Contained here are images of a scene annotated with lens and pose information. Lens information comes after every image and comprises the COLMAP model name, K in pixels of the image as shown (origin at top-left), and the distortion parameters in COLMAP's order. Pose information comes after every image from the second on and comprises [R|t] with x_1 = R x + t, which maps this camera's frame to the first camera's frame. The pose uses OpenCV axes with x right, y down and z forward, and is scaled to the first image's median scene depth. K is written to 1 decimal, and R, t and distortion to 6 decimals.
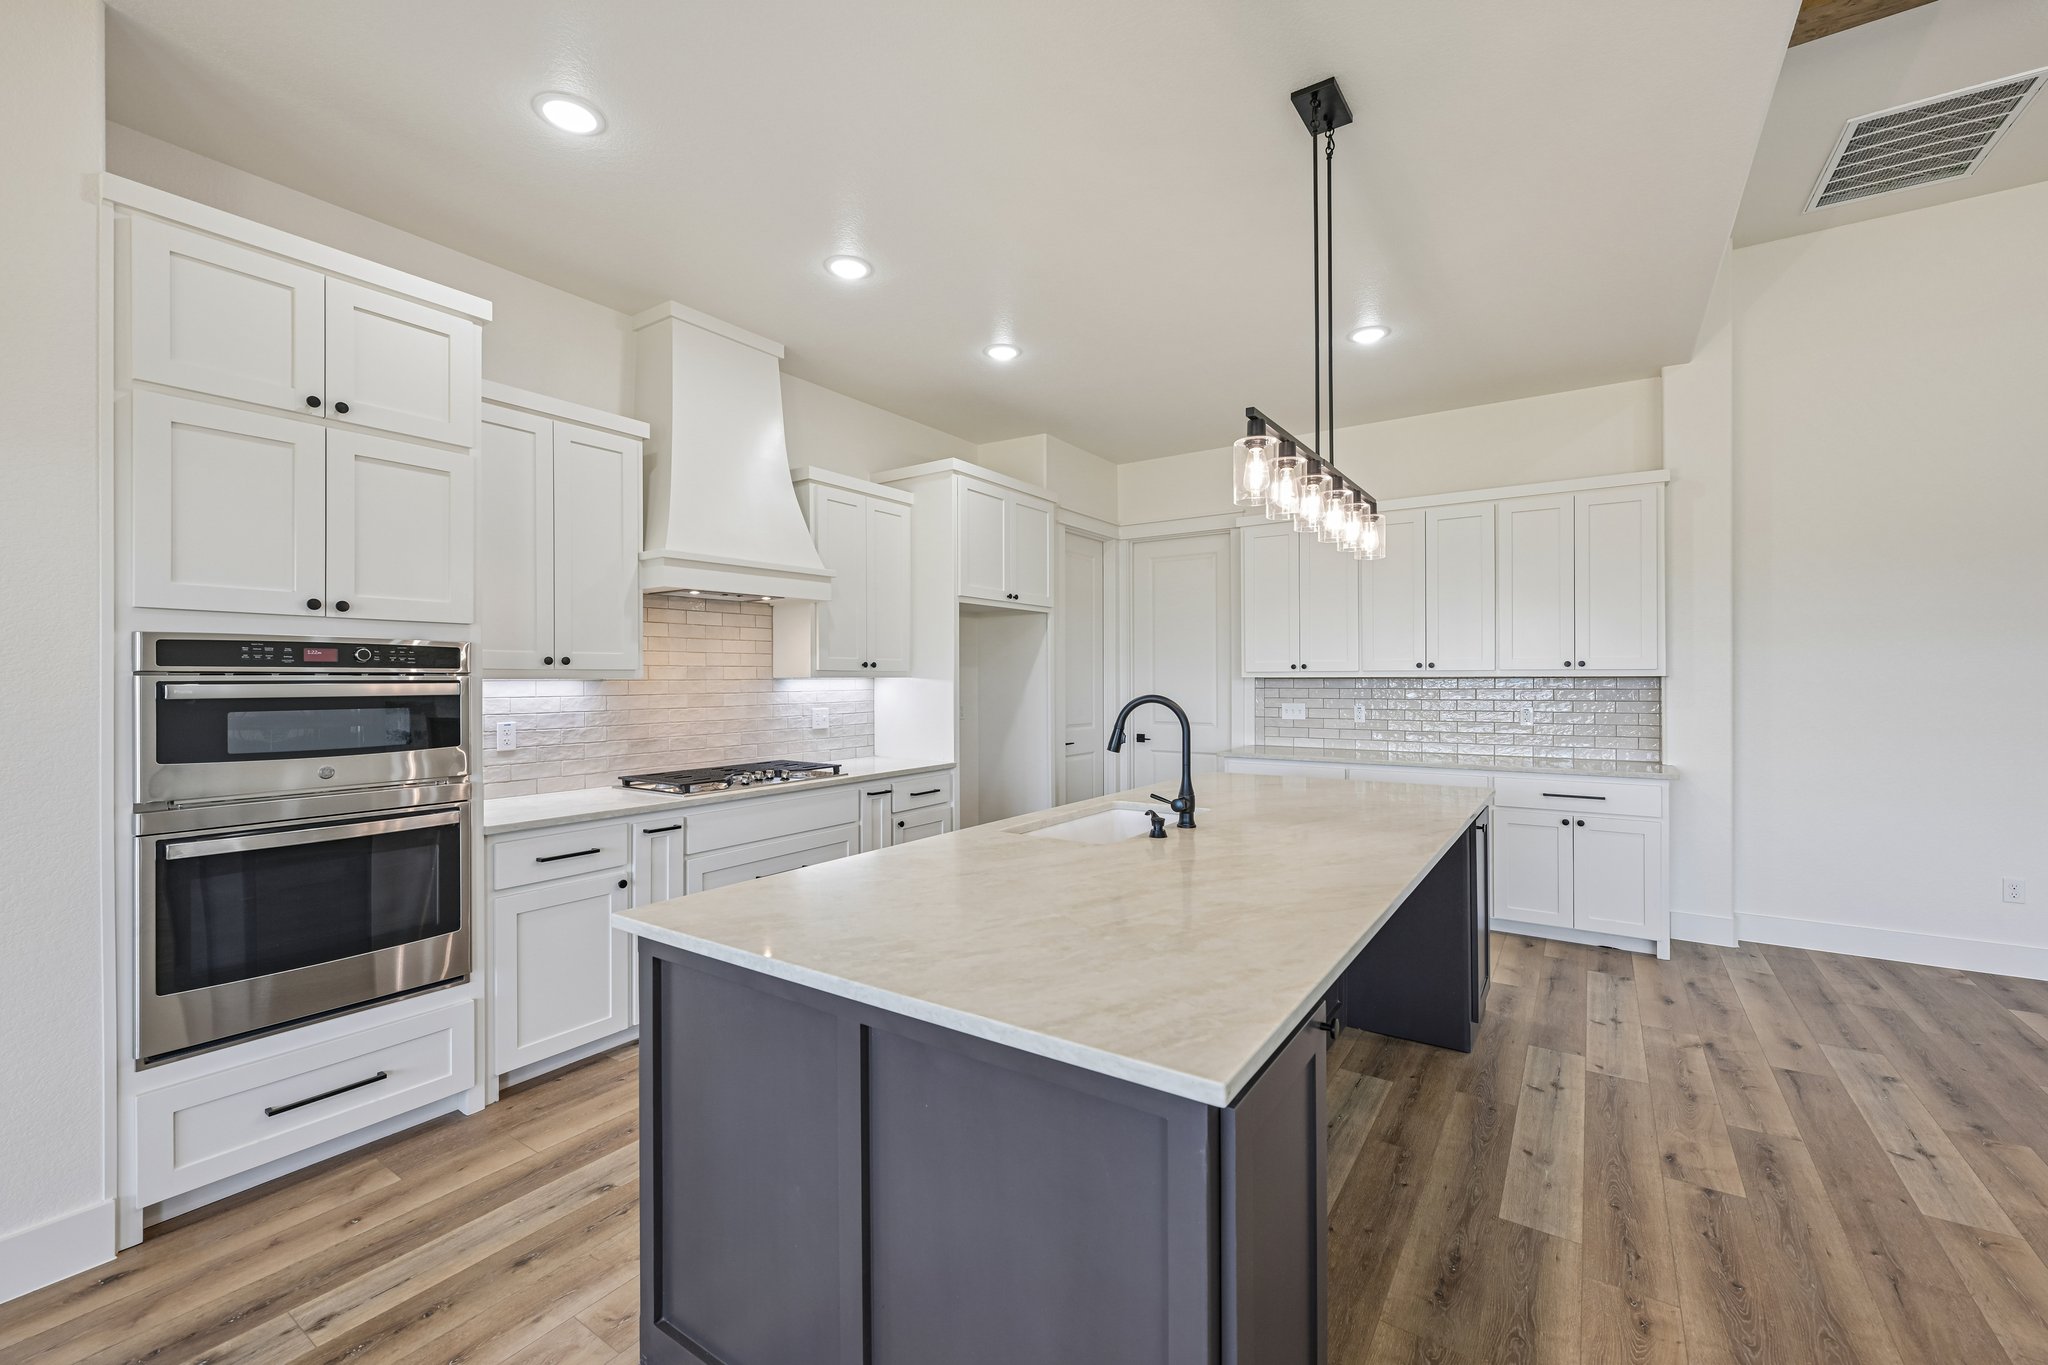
lens RADIAL K [[843.6, 0, 1024.0], [0, 843.6, 675.7], [0, 0, 1]] dist [-0.000520, 0.000145]
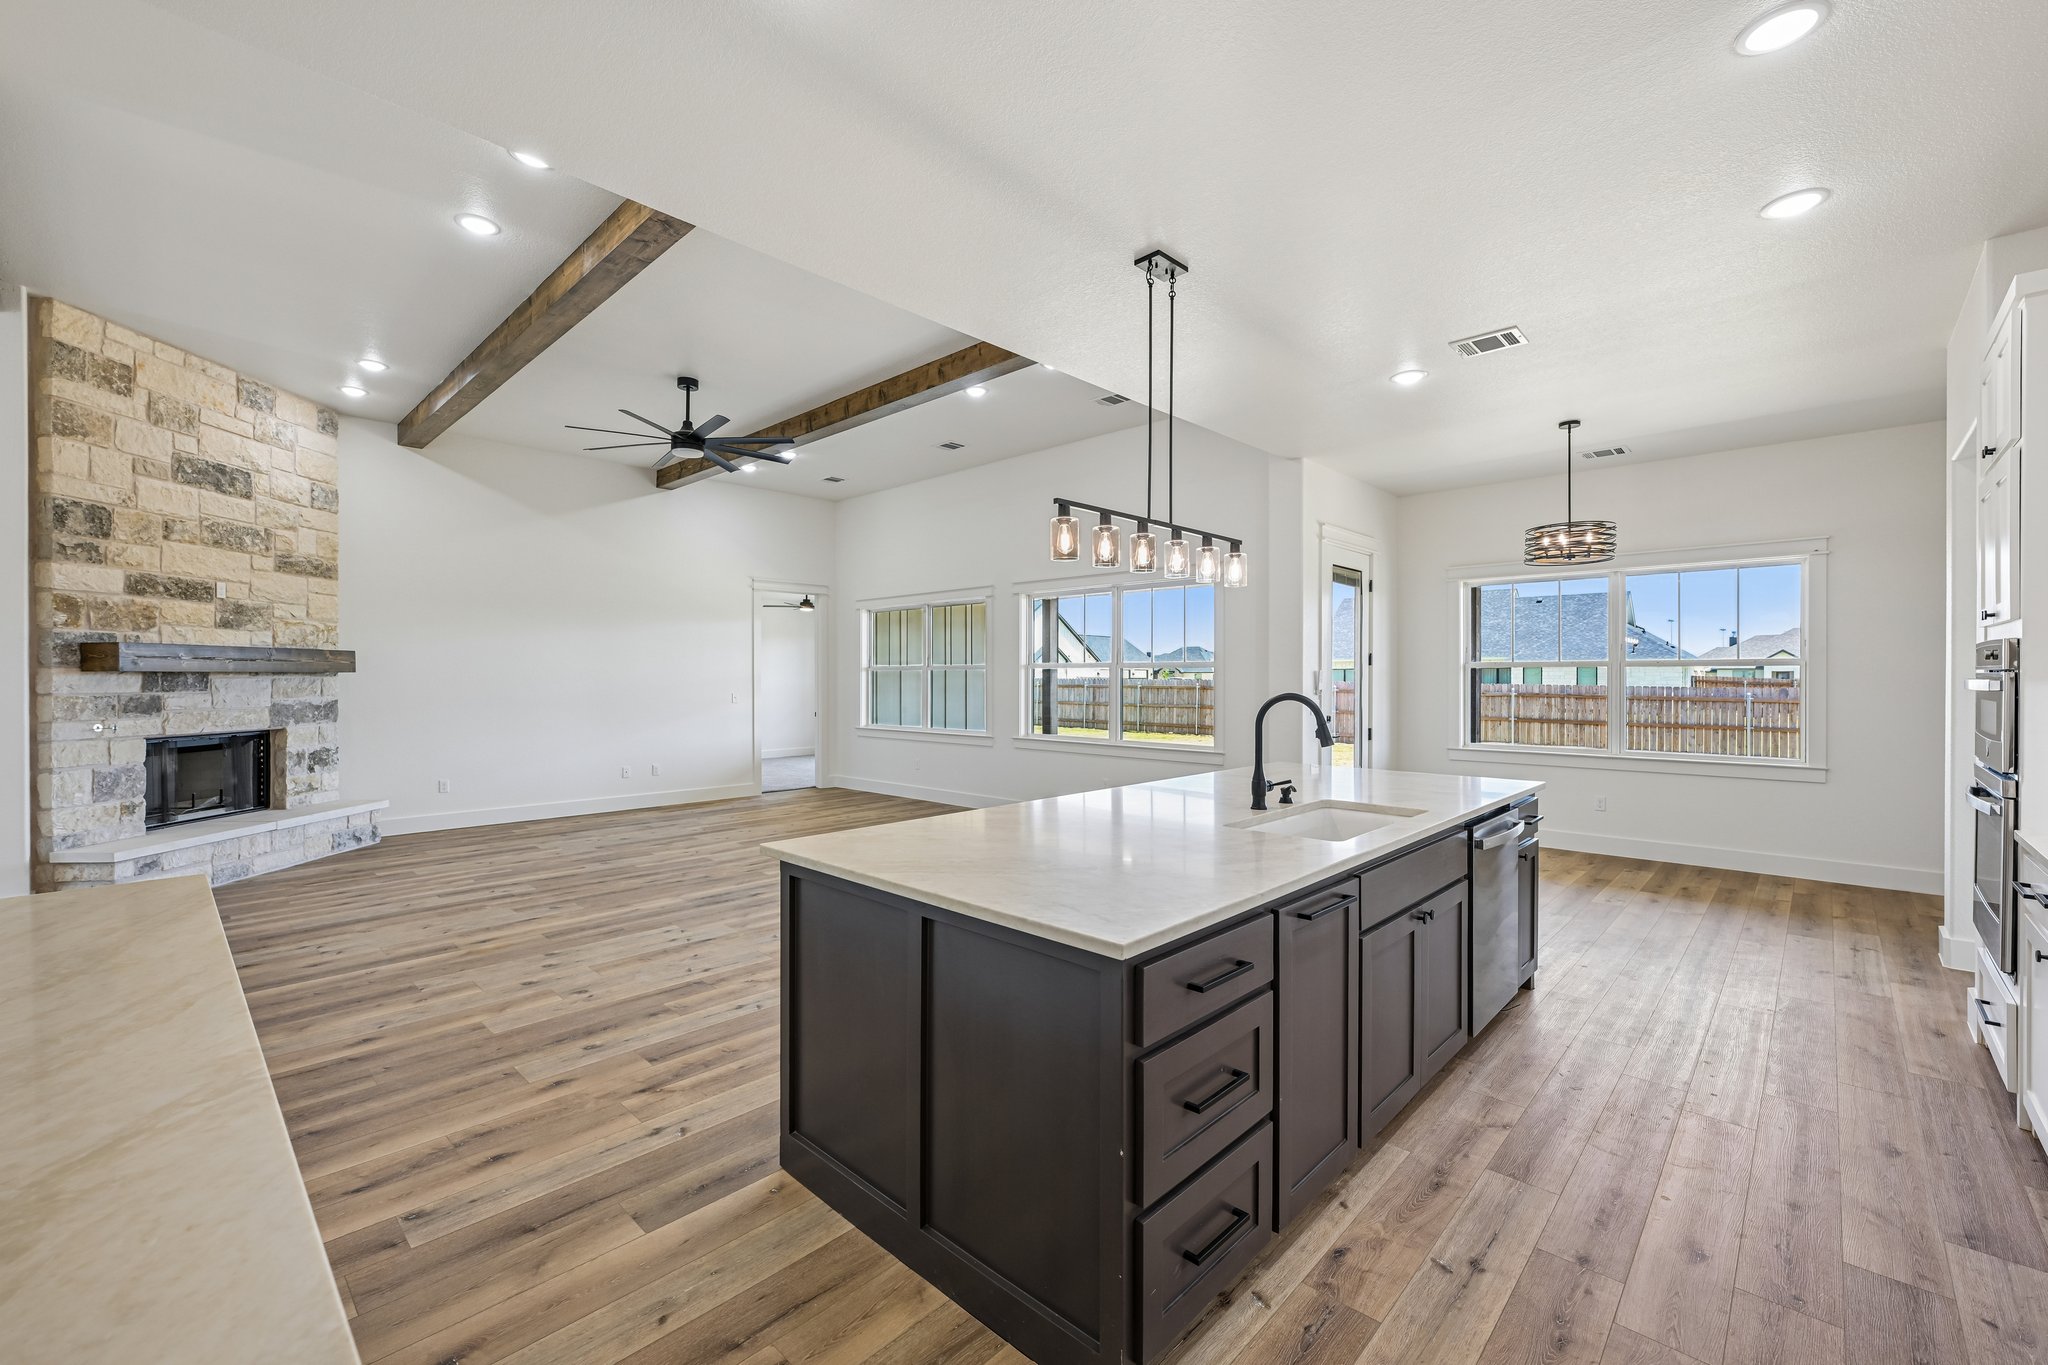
lens RADIAL K [[843.6, 0, 1024.1], [0, 843.6, 678.3], [0, 0, 1]] dist [-0.000520, 0.000145]
pose [[-0.986659, 0.005137, 0.162720, 0.257723], [0.005189, 0.999987, -0.000111, 0.001753], [-0.162718, 0.000735, -0.986672, 1.765731]]
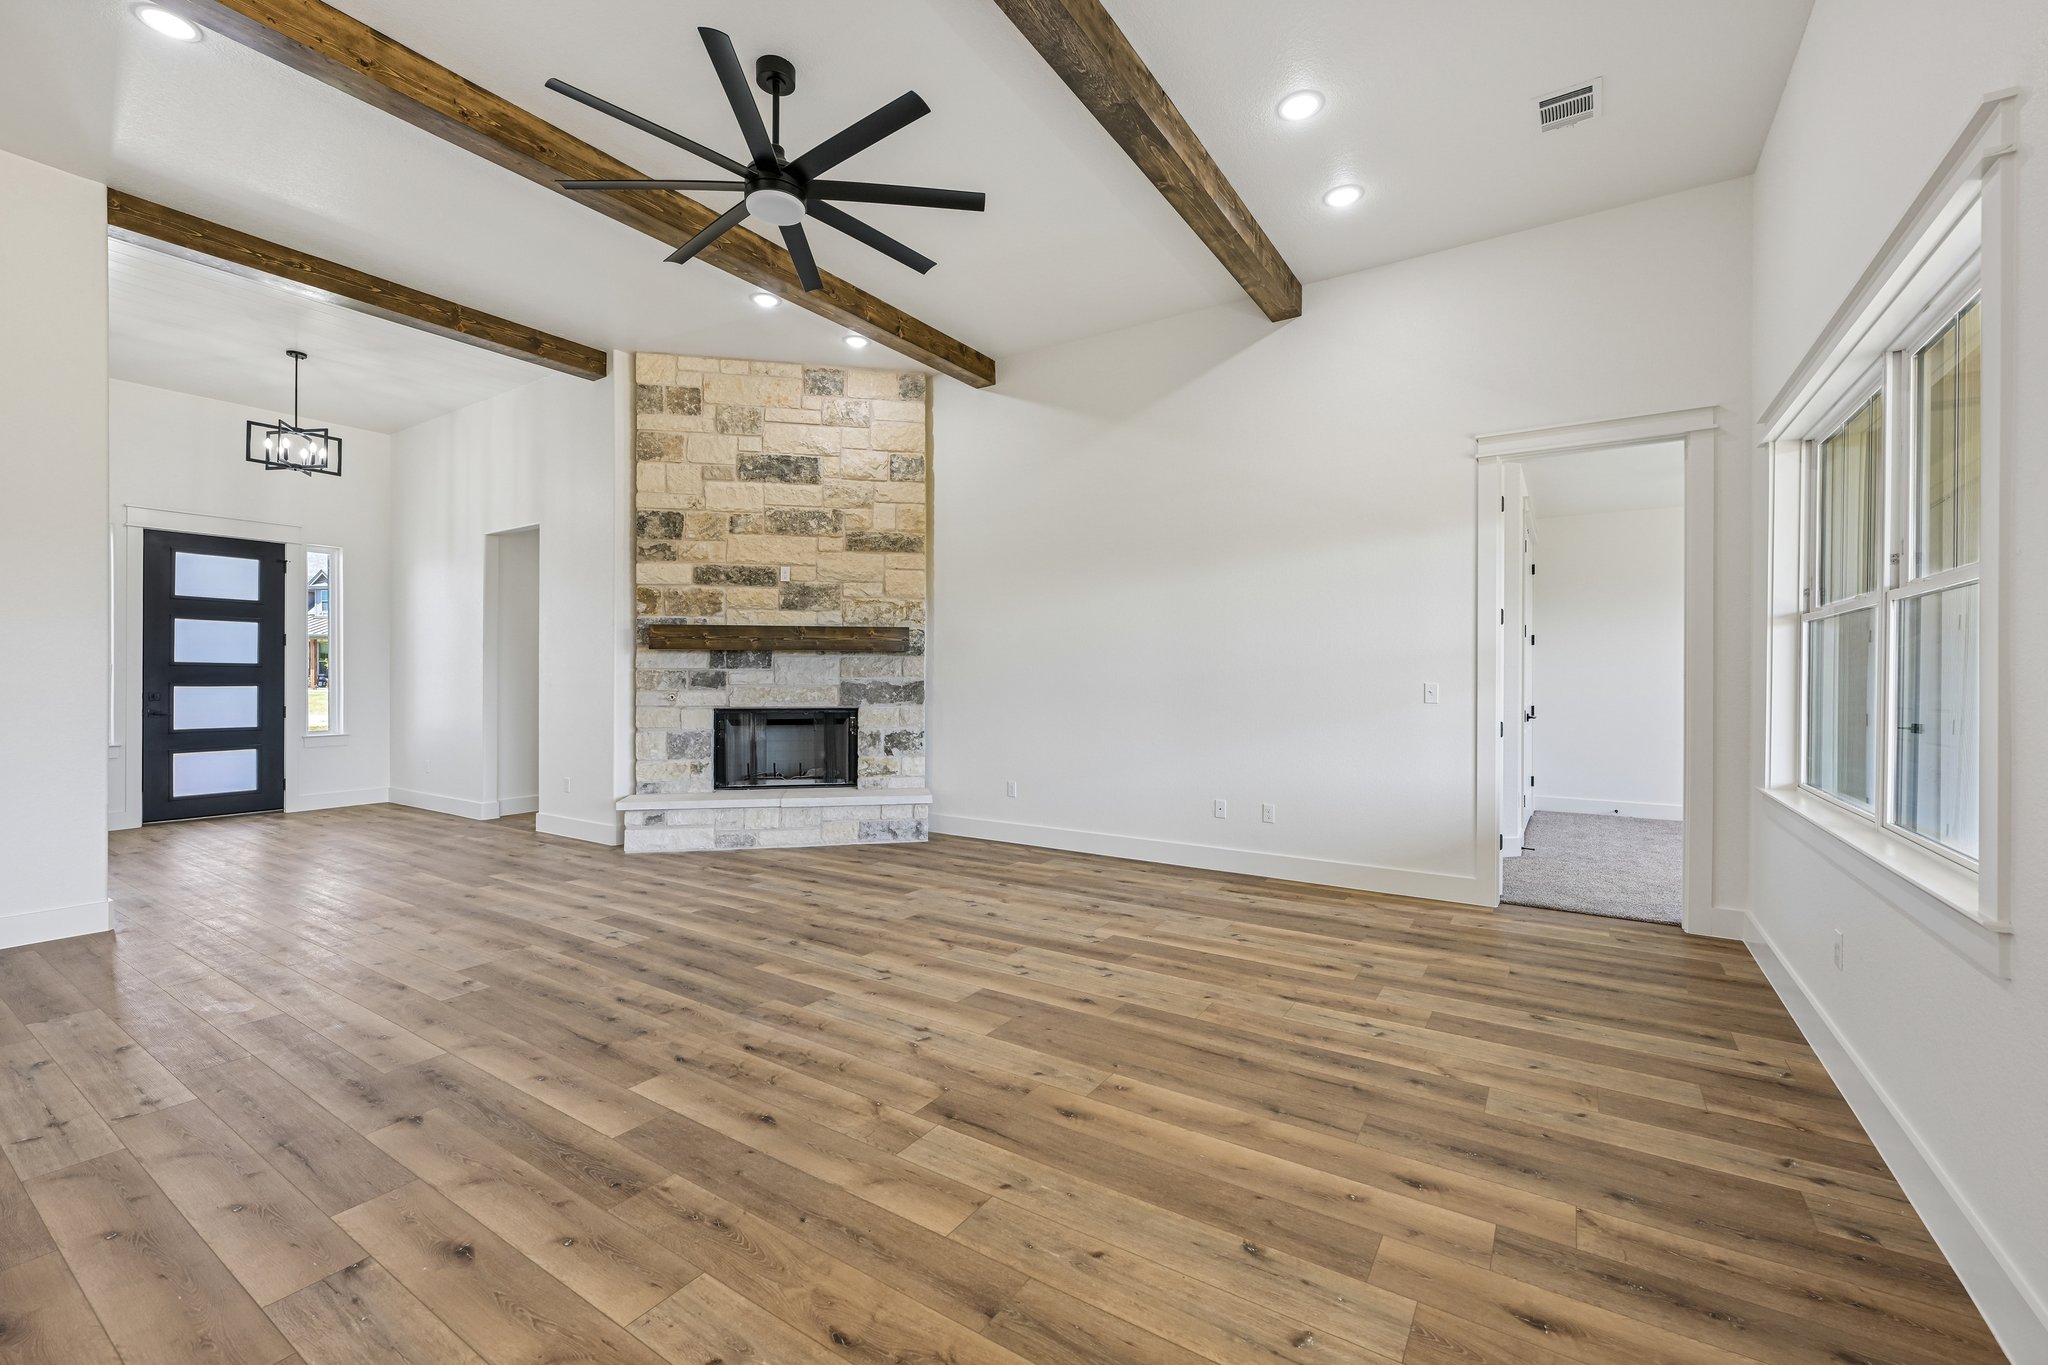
lens RADIAL K [[843.6, 0, 1020.6], [0, 843.6, 677.6], [0, 0, 1]] dist [-0.000520, 0.000145]
pose [[-0.016039, 0.002347, 0.999869, 0.317390], [-0.002275, 0.999995, -0.002384, 0.044639], [-0.999869, -0.002313, -0.016034, -0.295900]]
